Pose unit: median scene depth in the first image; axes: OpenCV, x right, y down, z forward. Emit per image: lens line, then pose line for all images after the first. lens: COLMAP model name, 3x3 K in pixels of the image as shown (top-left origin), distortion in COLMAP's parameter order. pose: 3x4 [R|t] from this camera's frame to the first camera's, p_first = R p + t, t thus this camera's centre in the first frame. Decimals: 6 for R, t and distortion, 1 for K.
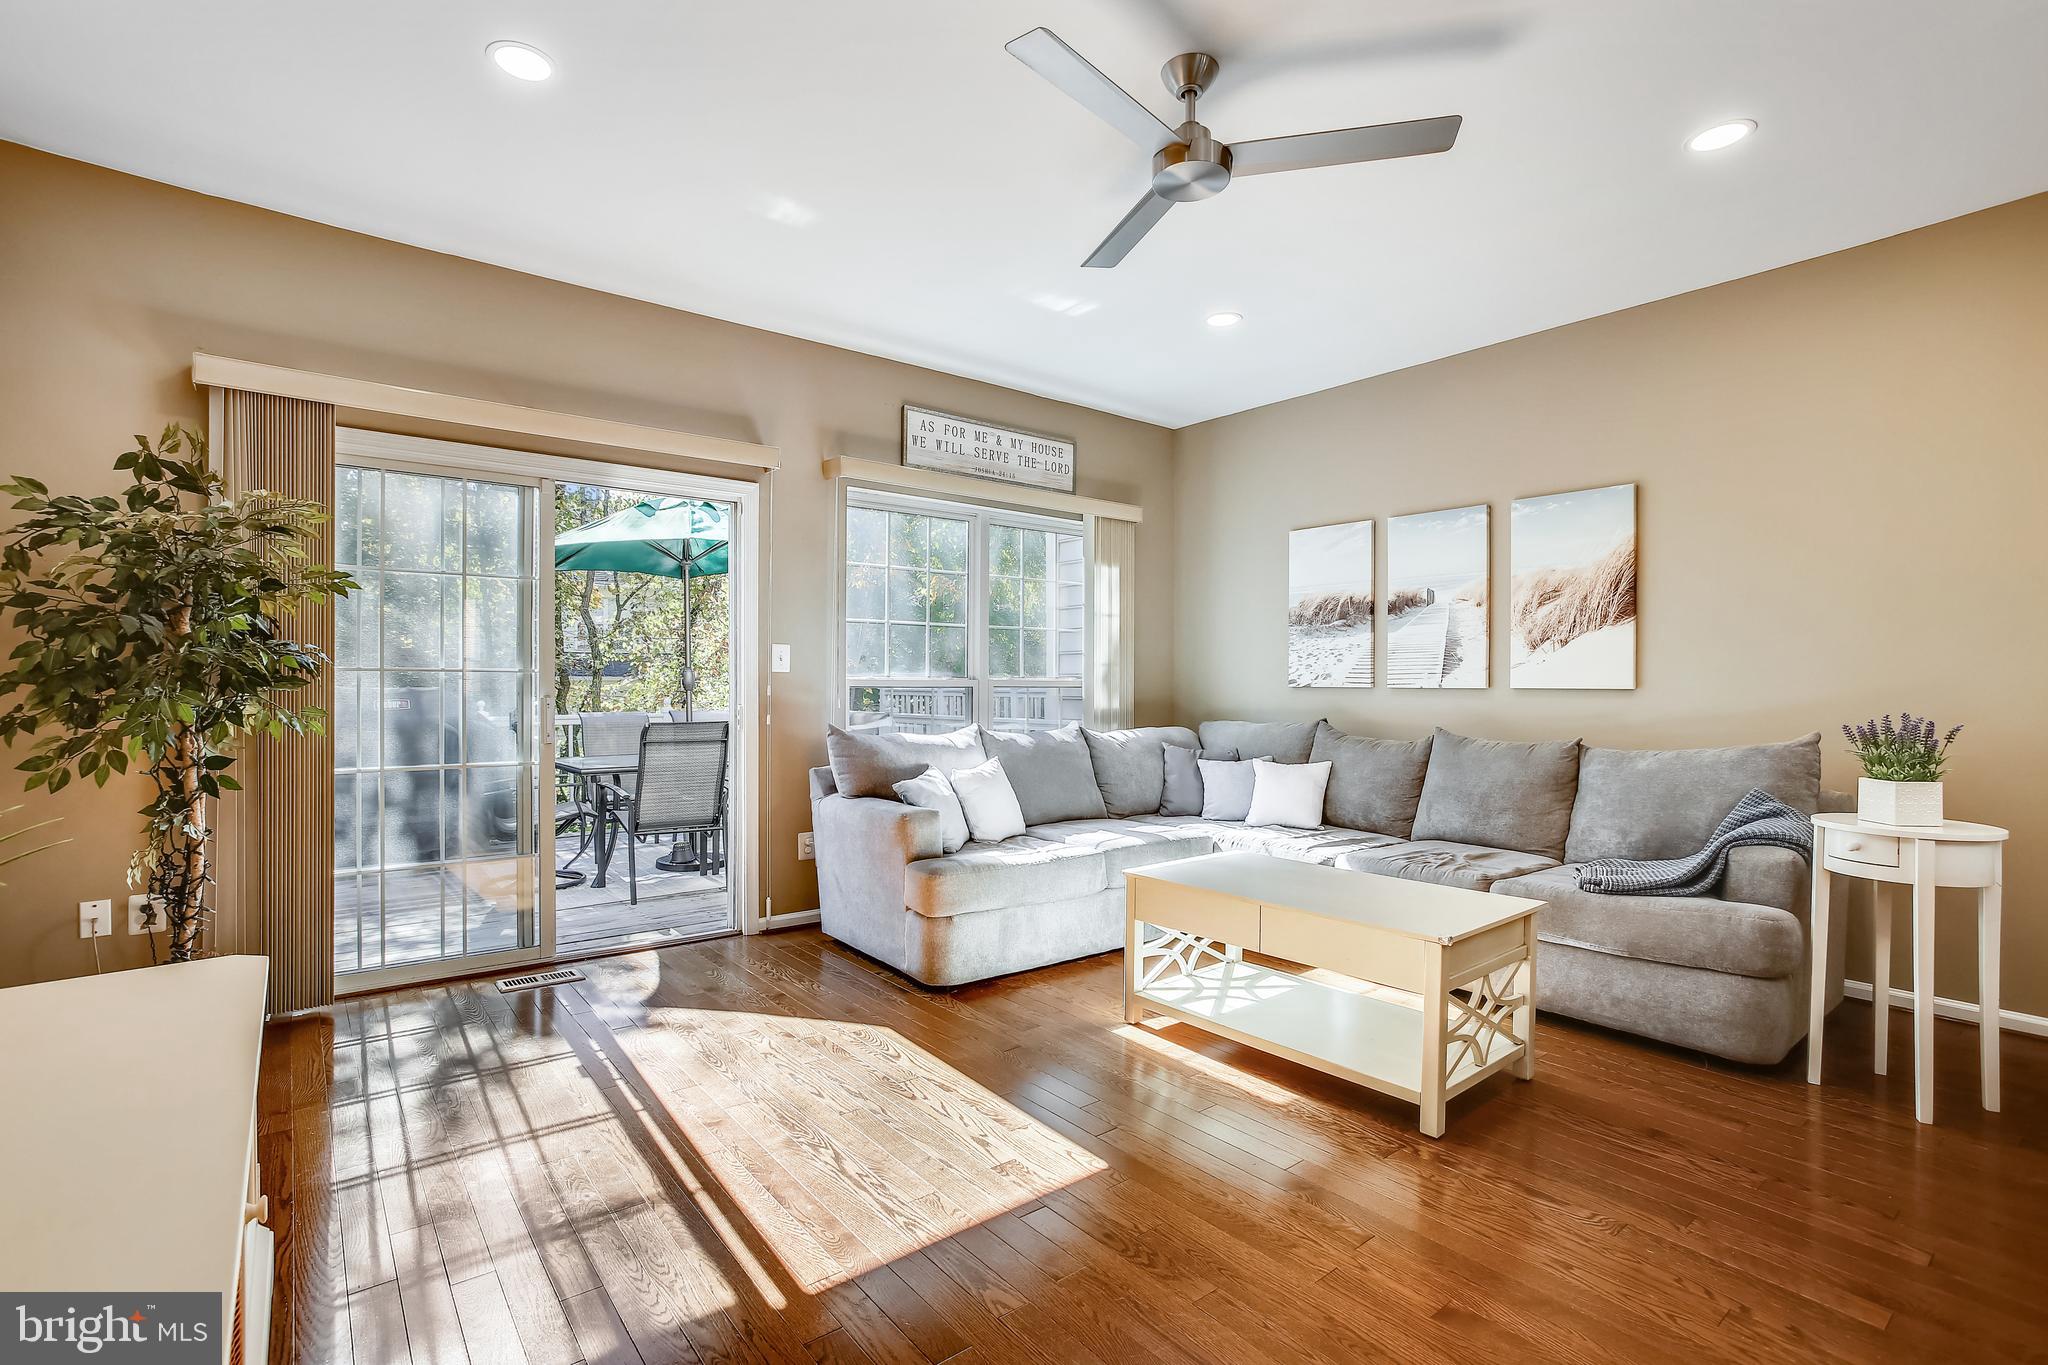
lens RADIAL K [[947.4, 0, 1016.7], [0, 947.4, 687.8], [0, 0, 1]] dist [-0.070212, 0.030302]
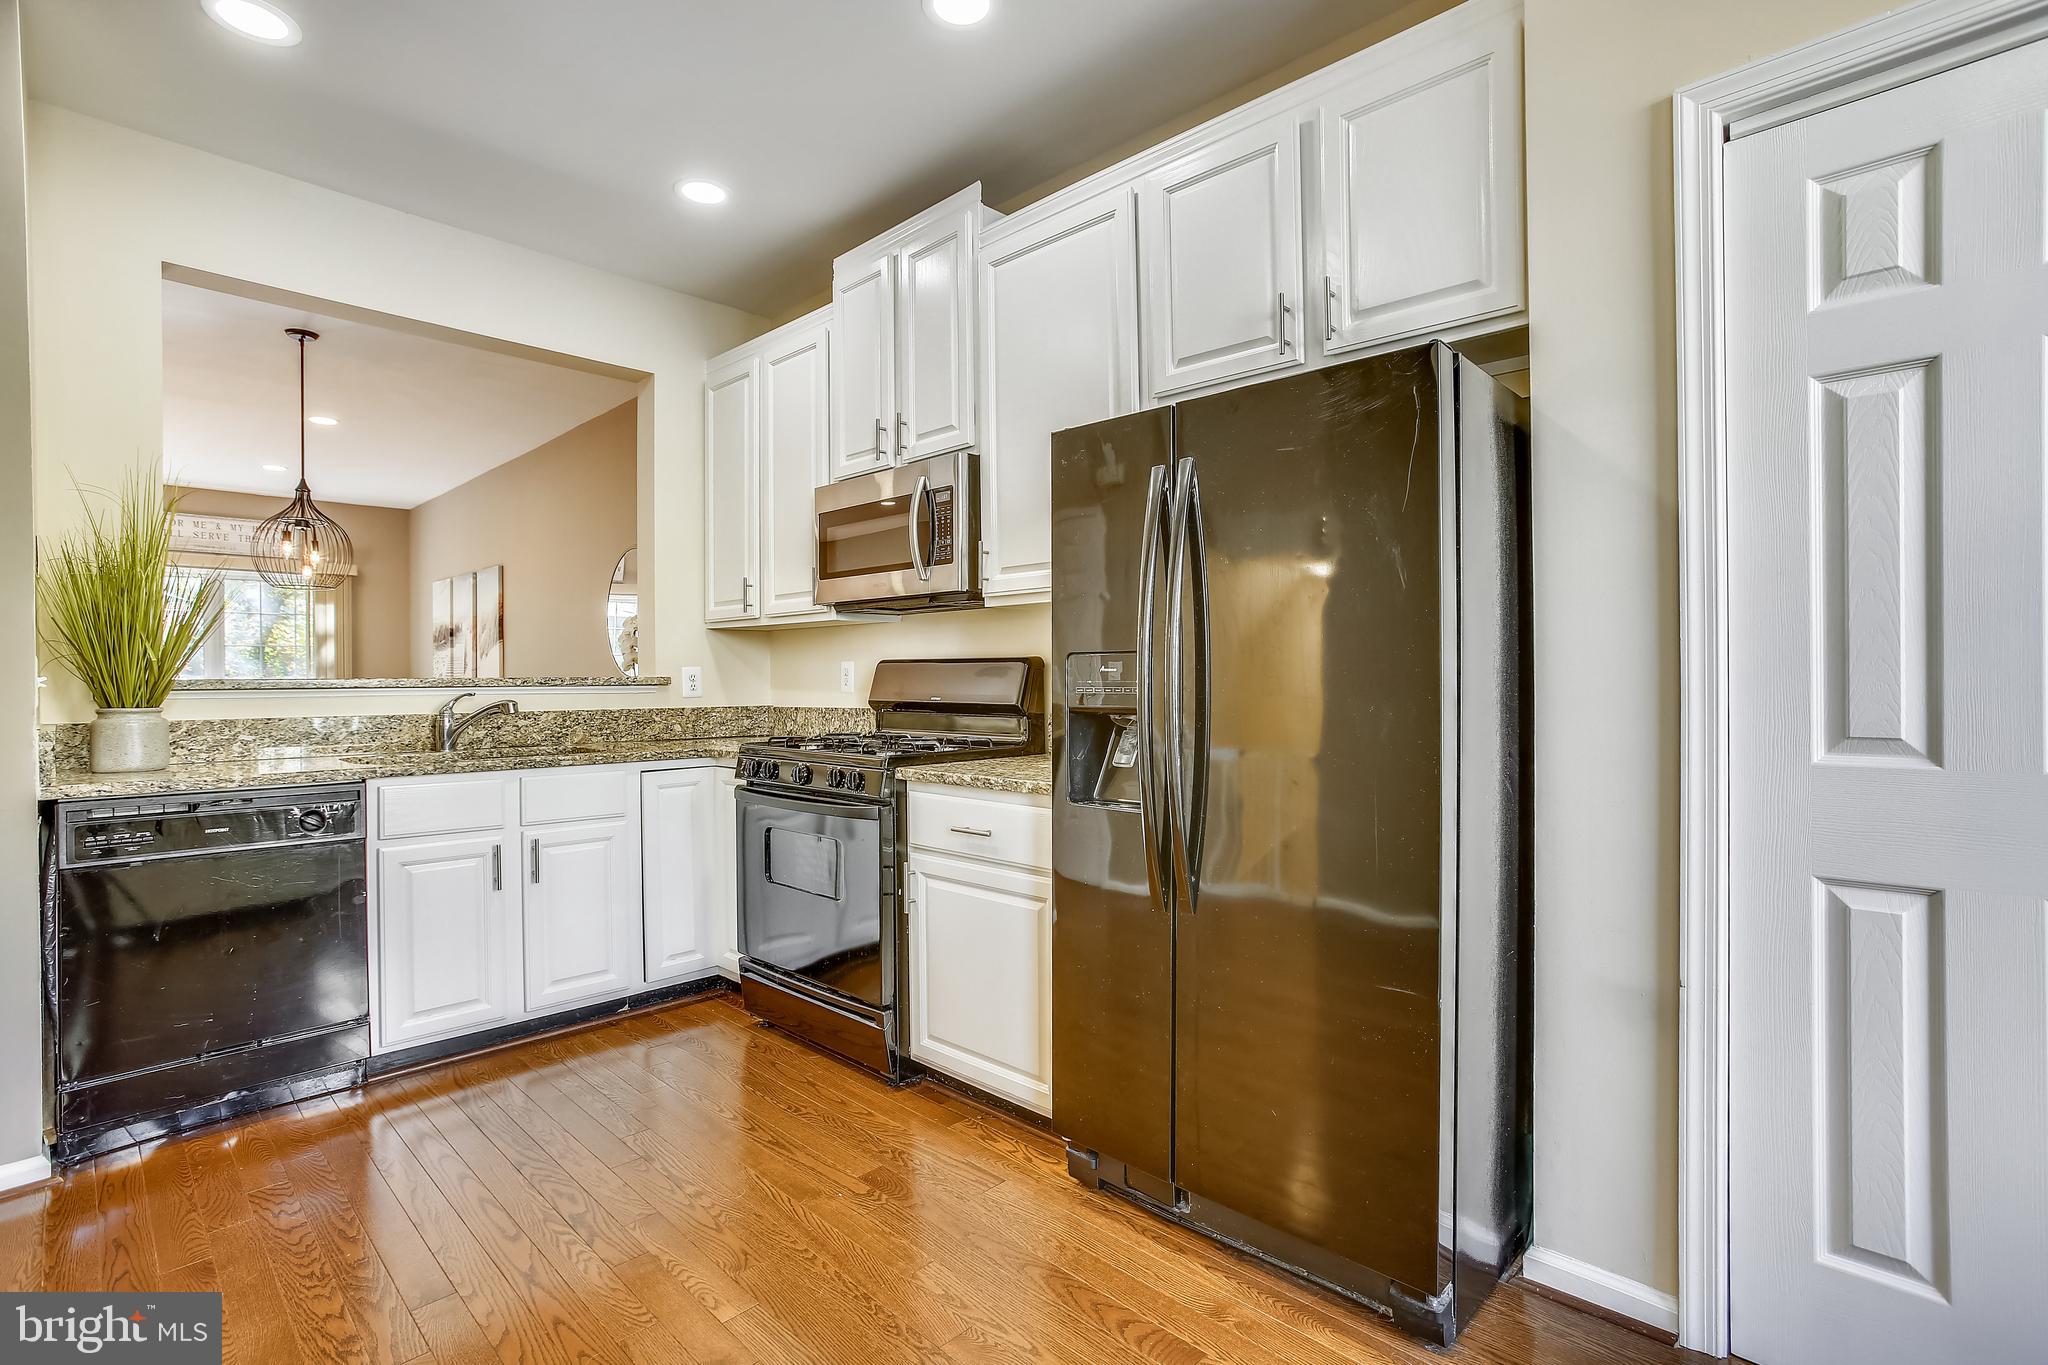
lens RADIAL K [[936.9, 0, 1004.8], [0, 936.9, 687.8], [0, 0, 1]] dist [-0.056401, 0.028580]
pose [[0.989801, -0.012865, 0.141878, 1.122035], [0.011688, 0.999890, 0.009121, 0.006657], [-0.141980, -0.007370, 0.989842, -0.724575]]
